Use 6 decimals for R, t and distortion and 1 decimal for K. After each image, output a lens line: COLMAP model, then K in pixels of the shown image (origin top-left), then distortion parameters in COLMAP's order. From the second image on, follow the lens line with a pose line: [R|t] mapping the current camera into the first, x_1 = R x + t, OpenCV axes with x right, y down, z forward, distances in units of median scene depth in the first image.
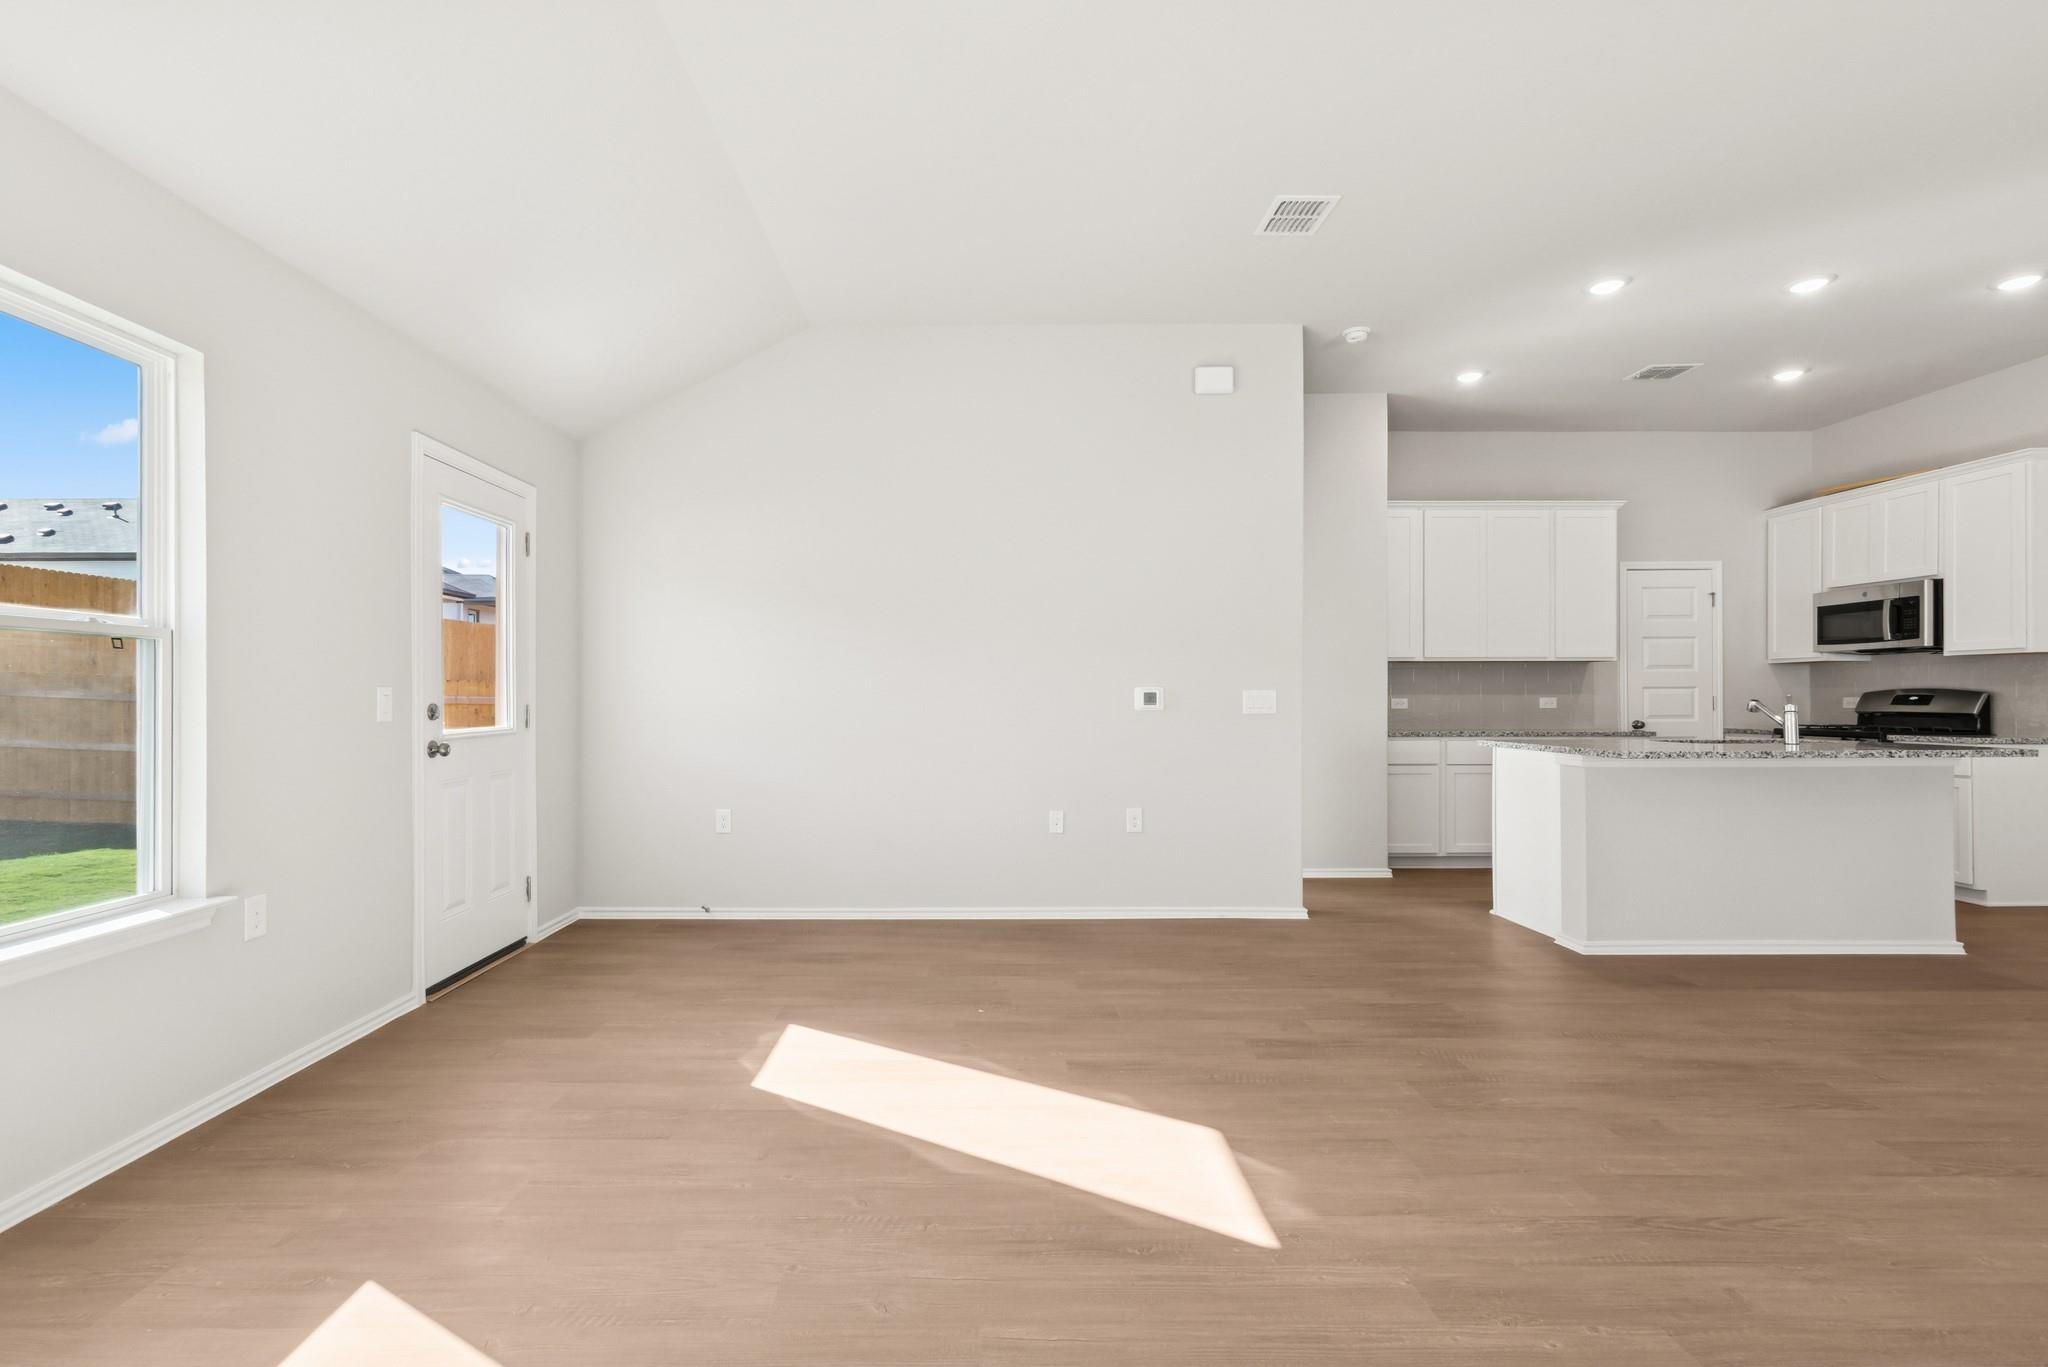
lens RADIAL K [[958.3, 0, 991.0], [0, 958.3, 697.0], [0, 0, 1]] dist [-0.017081, 0.015811]
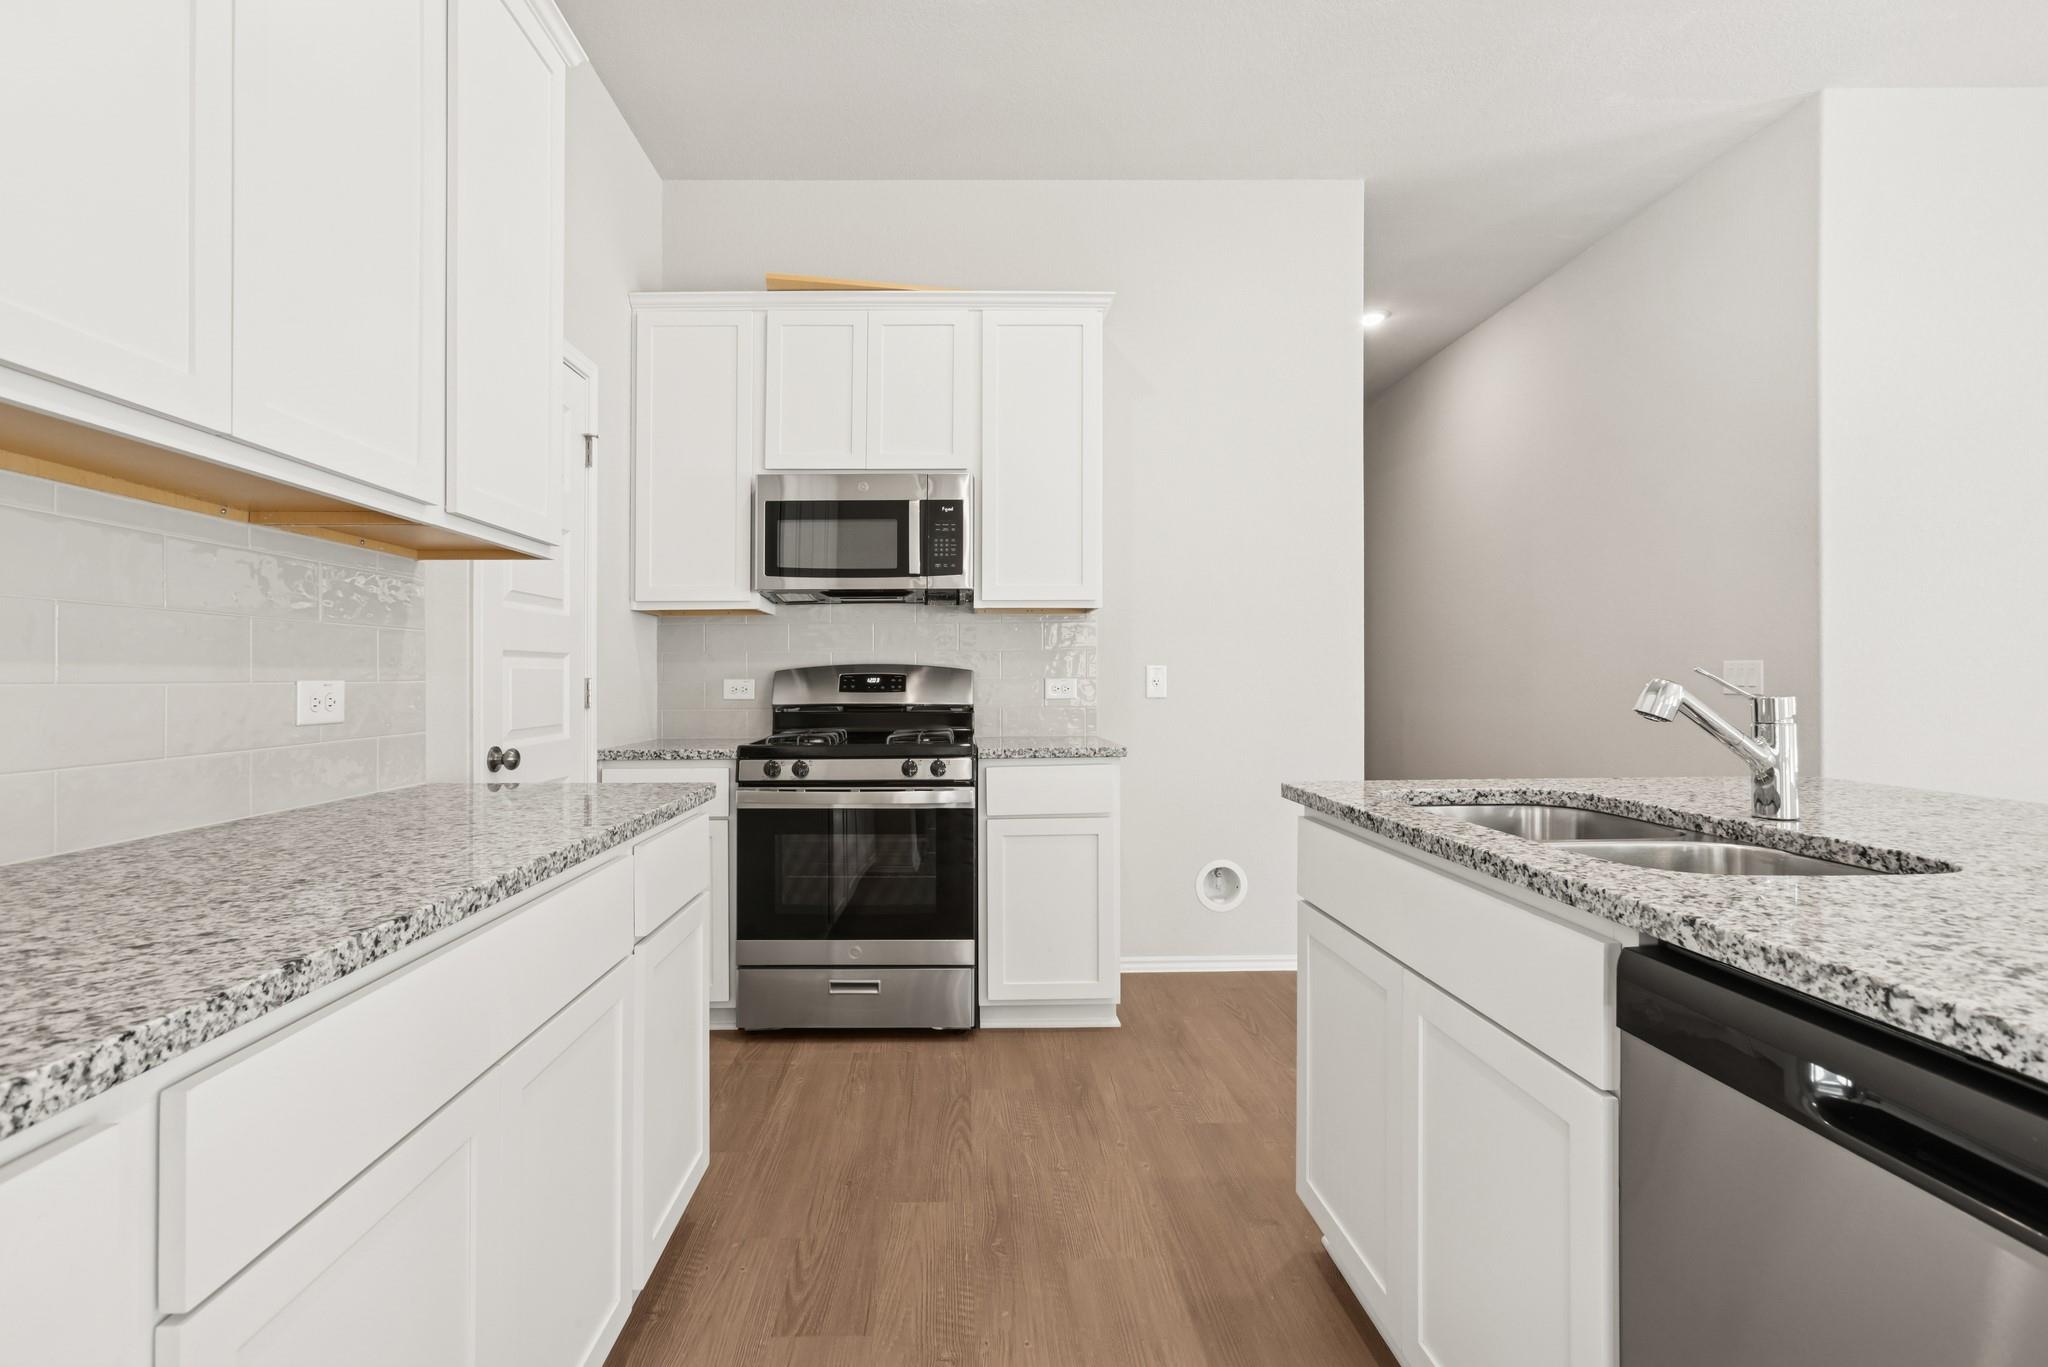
lens RADIAL K [[930.1, 0, 949.2], [0, 930.1, 676.1], [0, 0, 1]] dist [-0.000973, 0.000017]
pose [[0.008190, 0.004628, 0.999956, 0.478302], [0.004043, 0.999981, -0.004661, 0.001906], [-0.999958, 0.004081, 0.008171, 1.155141]]
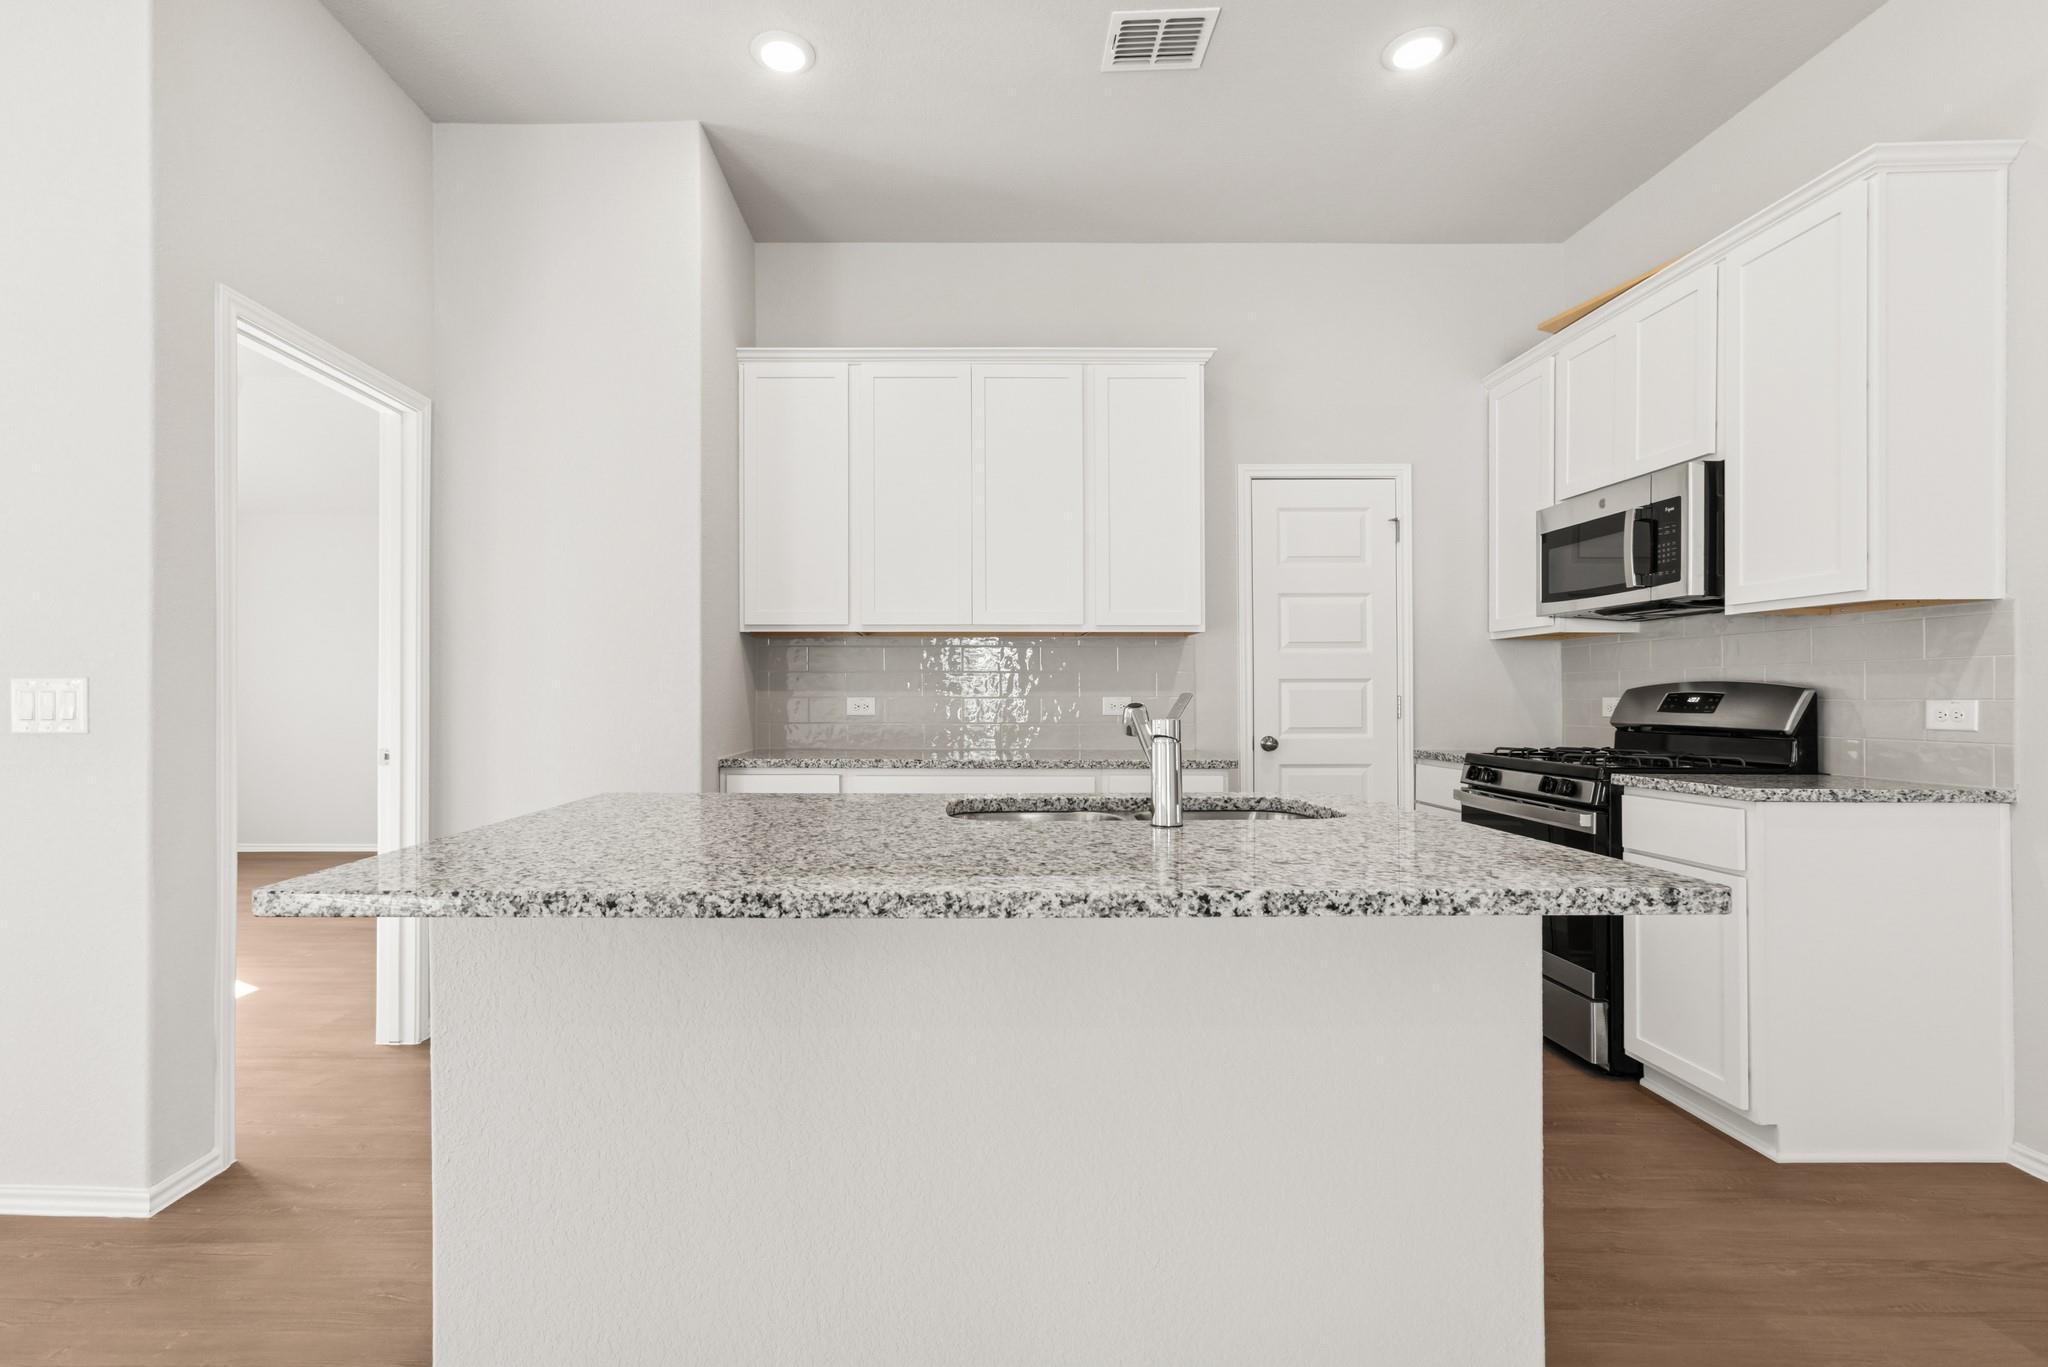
lens RADIAL K [[943.1, 0, 985.1], [0, 943.1, 690.6], [0, 0, 1]] dist [0.000743, 0.000799]
pose [[0.999979, 0.002771, -0.005898, 0.700333], [-0.002788, 0.999992, -0.002915, -0.001271], [0.005890, 0.002932, 0.999978, 0.577931]]
